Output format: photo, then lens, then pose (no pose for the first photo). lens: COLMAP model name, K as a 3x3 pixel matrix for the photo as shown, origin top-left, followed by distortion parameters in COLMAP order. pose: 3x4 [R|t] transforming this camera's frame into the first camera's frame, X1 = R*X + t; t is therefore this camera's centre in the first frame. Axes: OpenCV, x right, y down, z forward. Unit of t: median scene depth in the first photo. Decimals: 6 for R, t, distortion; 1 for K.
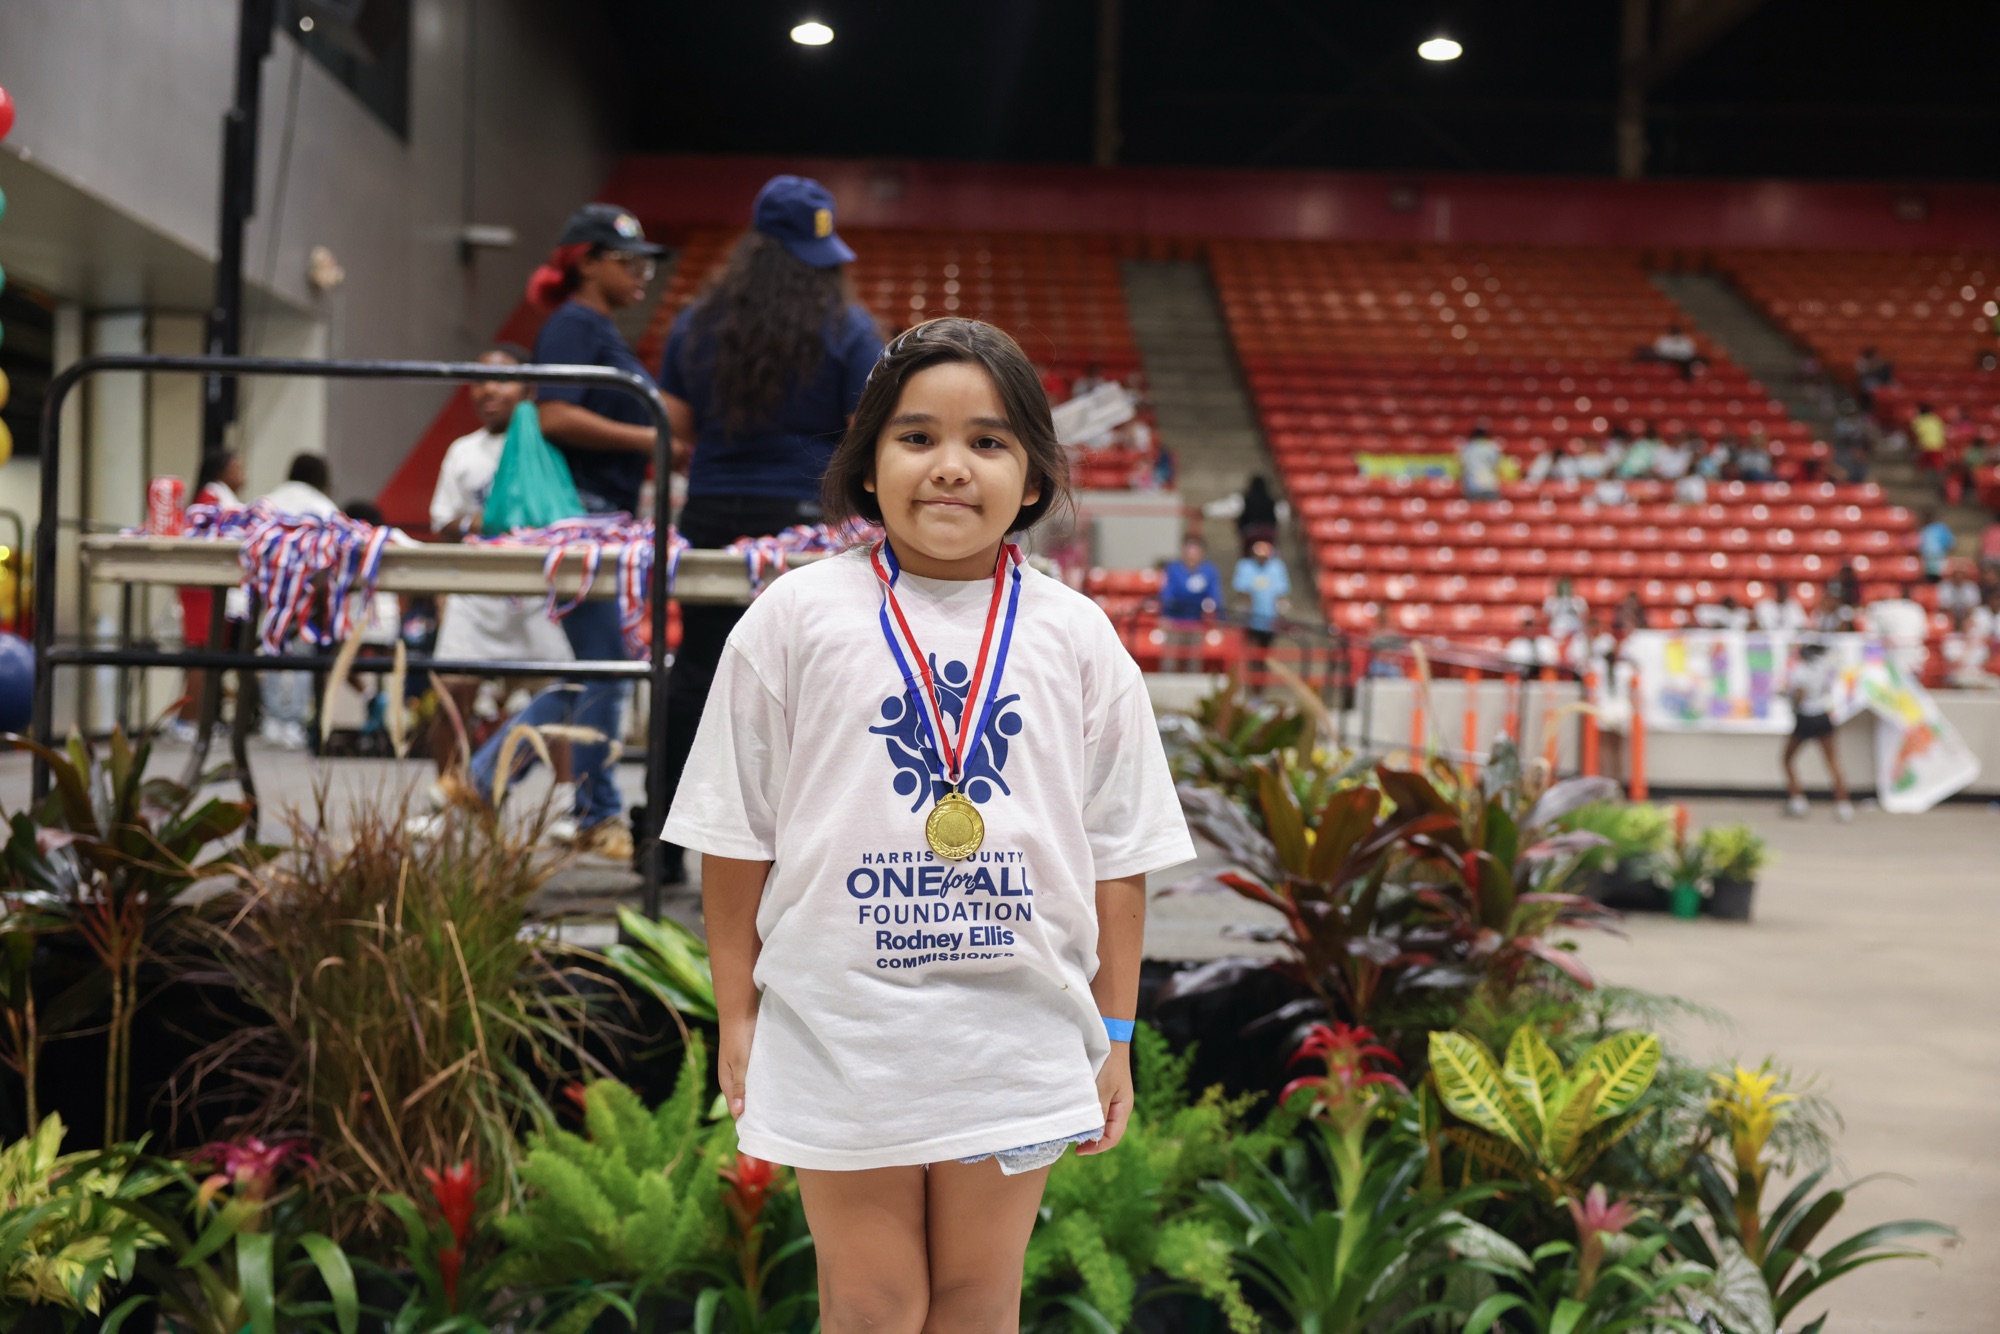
lens RADIAL K [[2310.8, 0, 1000.0], [0, 2310.8, 667.0], [0, 0, 1]] dist [0.070038, 0.002520]
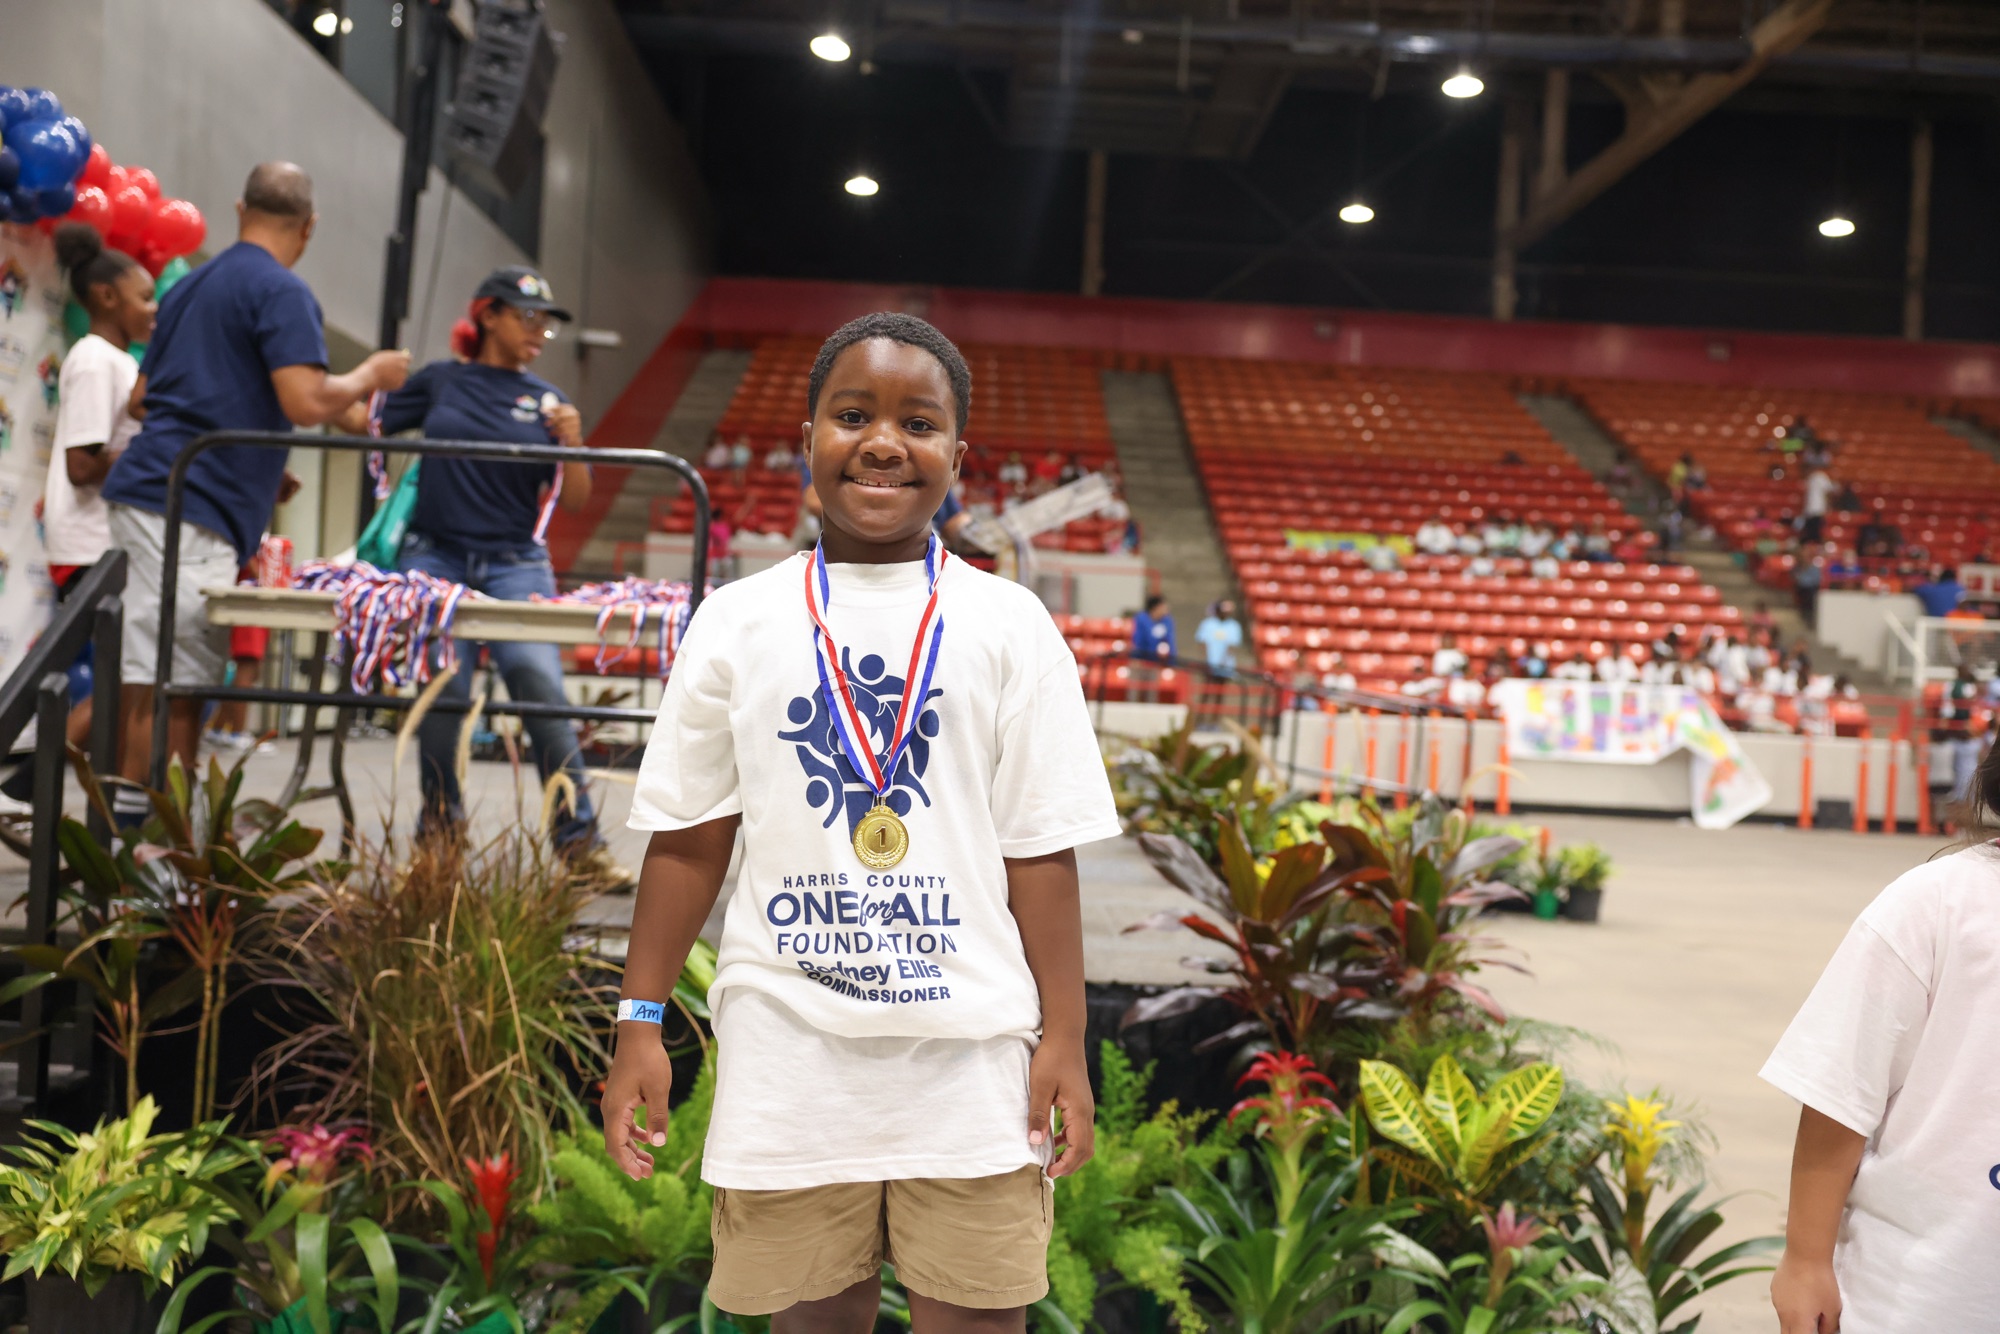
lens RADIAL K [[1822.6, 0, 1000.0], [0, 1822.6, 667.0], [0, 0, 1]] dist [-0.032899, 0.112657]
pose [[0.999596, 0.028375, 0.001582, 0.001993], [-0.028357, 0.999538, -0.010905, -0.017791], [-0.001890, 0.010856, 0.999939, 0.102619]]
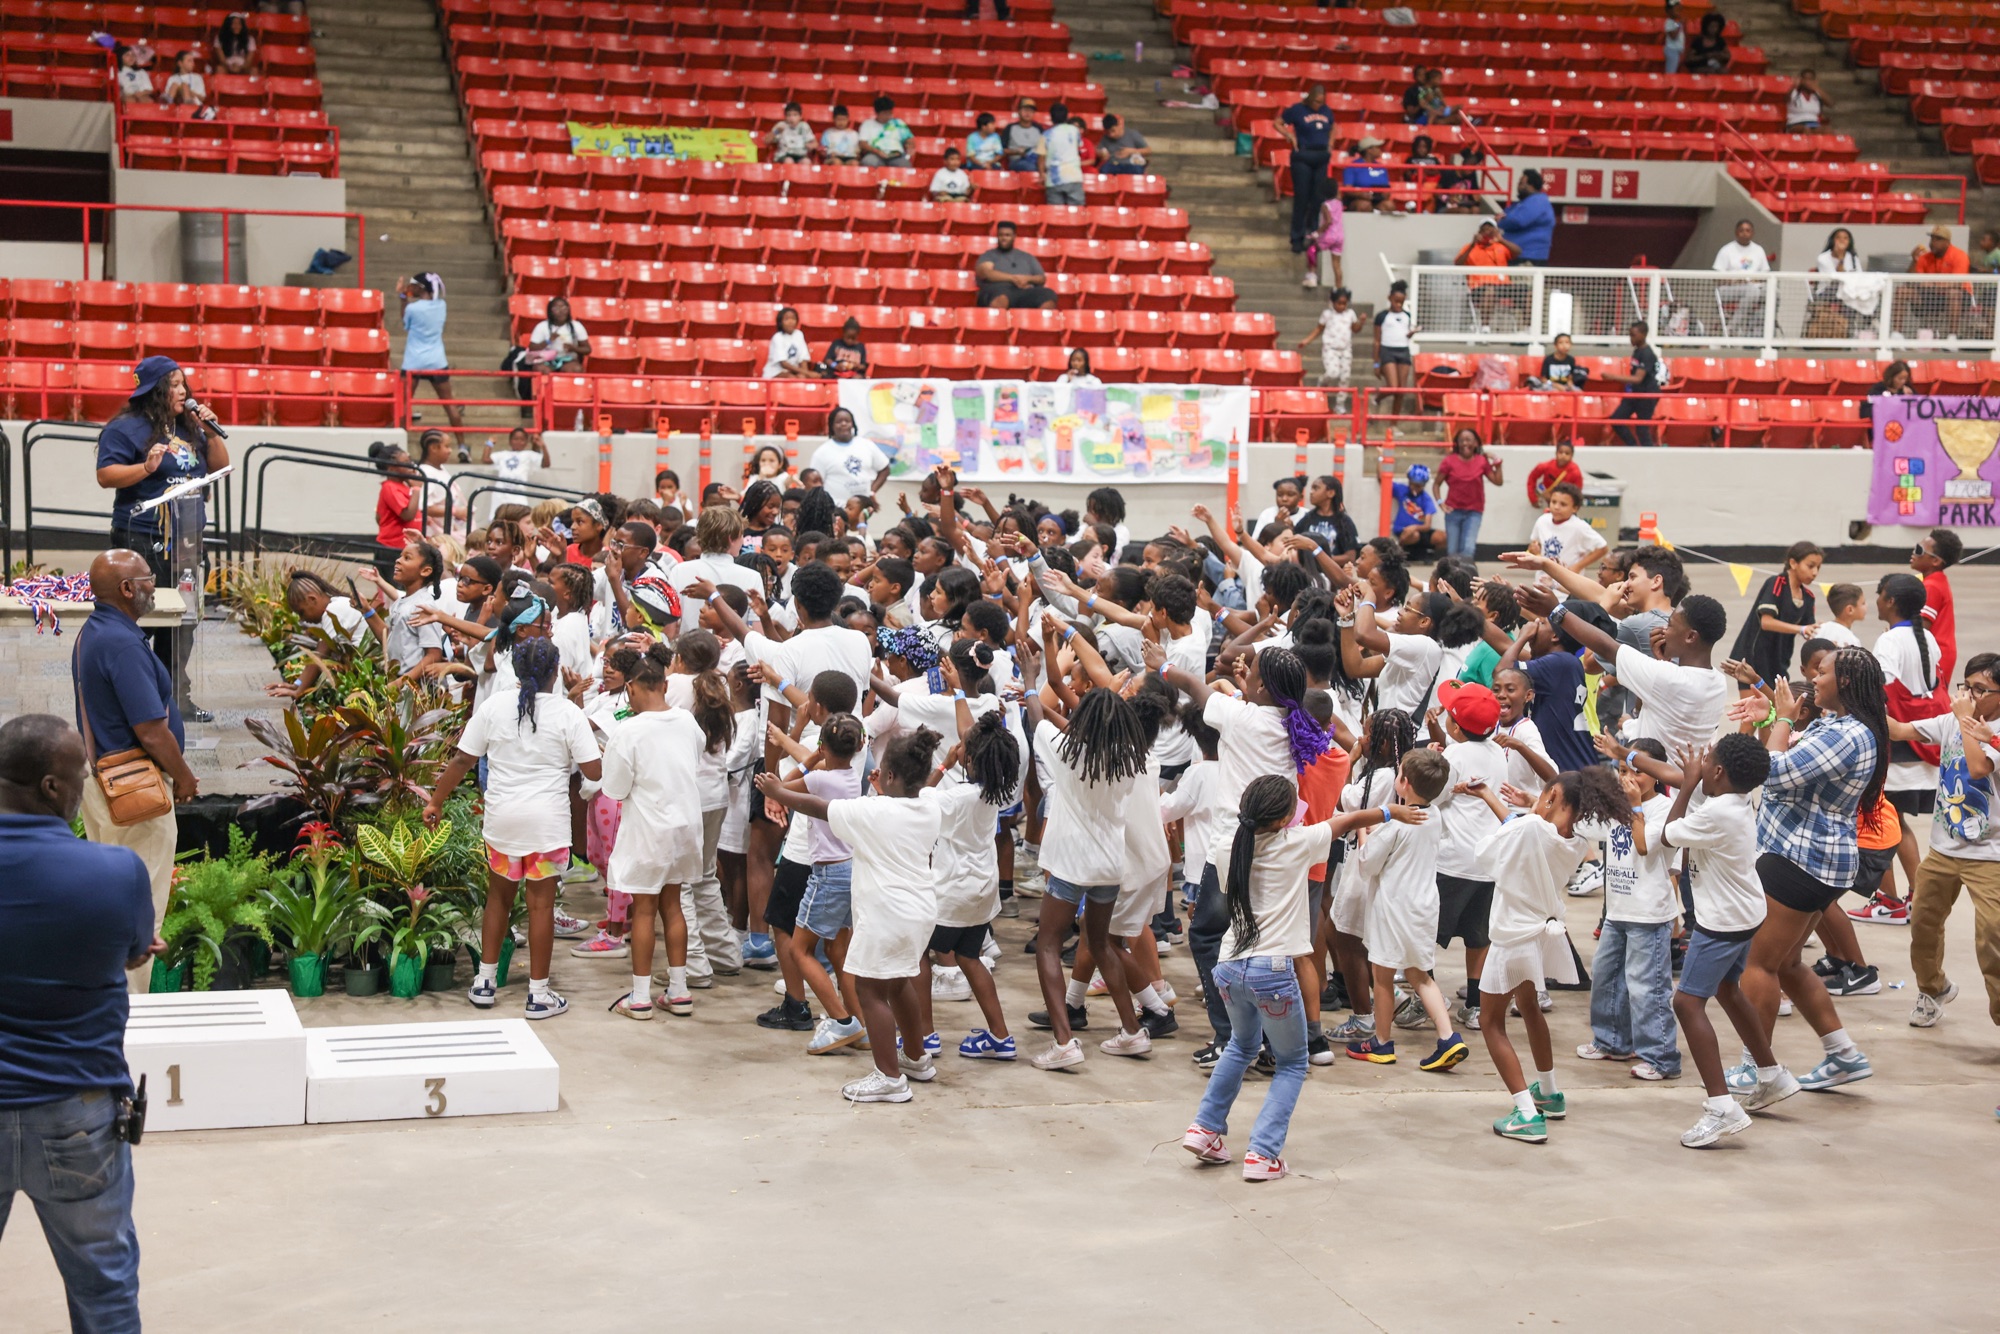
lens RADIAL K [[3805.6, 0, 1000.0], [0, 3805.6, 667.0], [0, 0, 1]] dist [0.290979, -0.189143]
pose [[0.974148, -0.018512, 0.225149, -0.048498], [-0.008399, 0.992980, 0.117985, -0.425230], [-0.225753, -0.116826, 0.967154, -2.643196]]
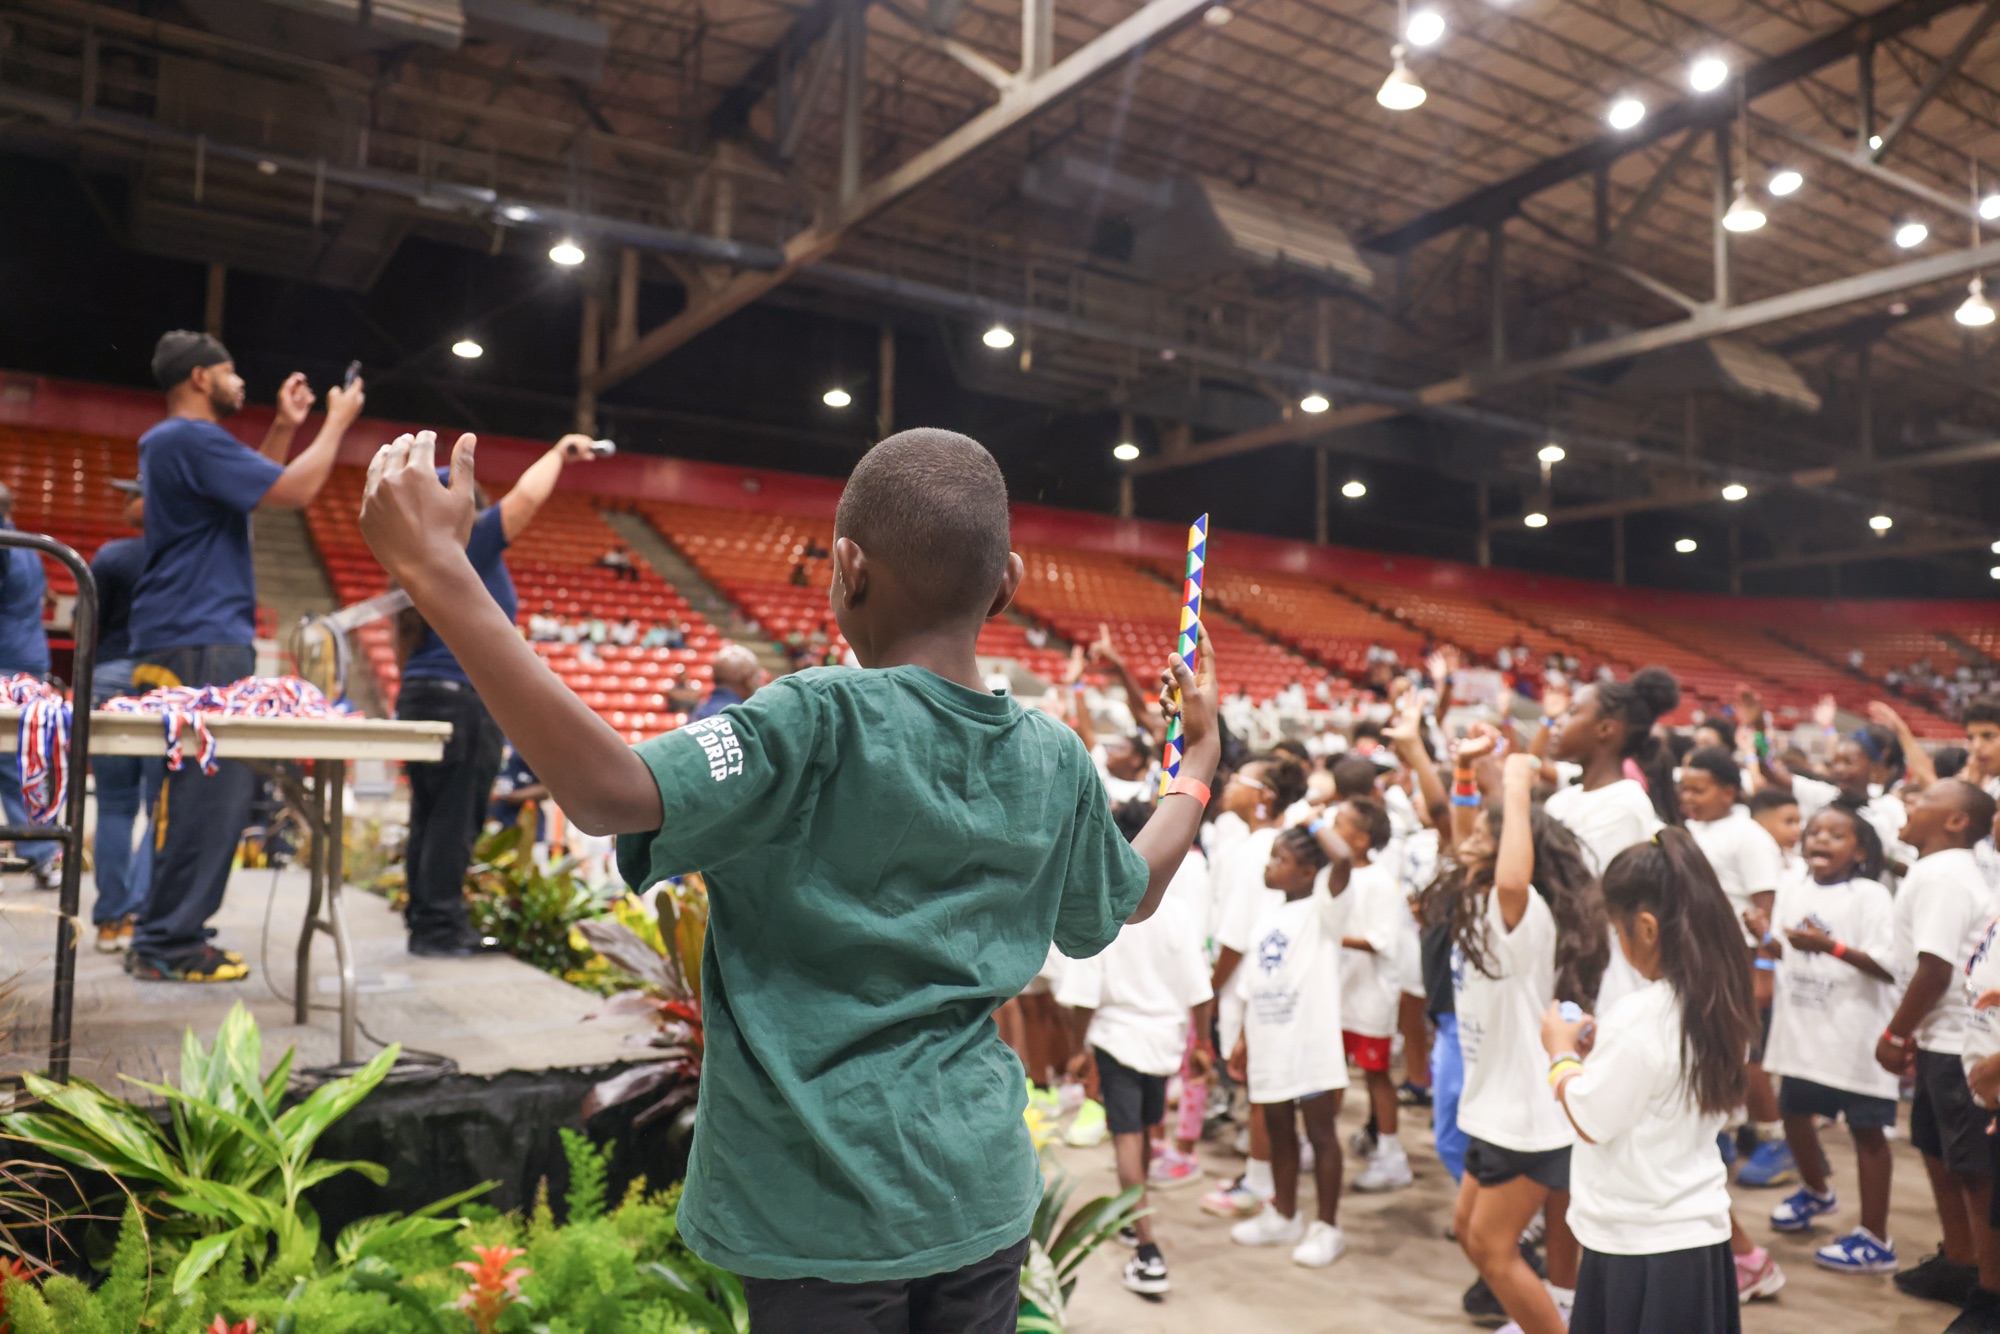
lens RADIAL K [[1510.8, 0, 1000.0], [0, 1510.8, 667.0], [0, 0, 1]] dist [-0.090744, 0.107076]
pose [[0.848785, 0.029846, 0.527895, -0.147908], [0.003565, 0.998060, -0.062159, -0.028203], [-0.528726, 0.054642, 0.847032, 0.231905]]
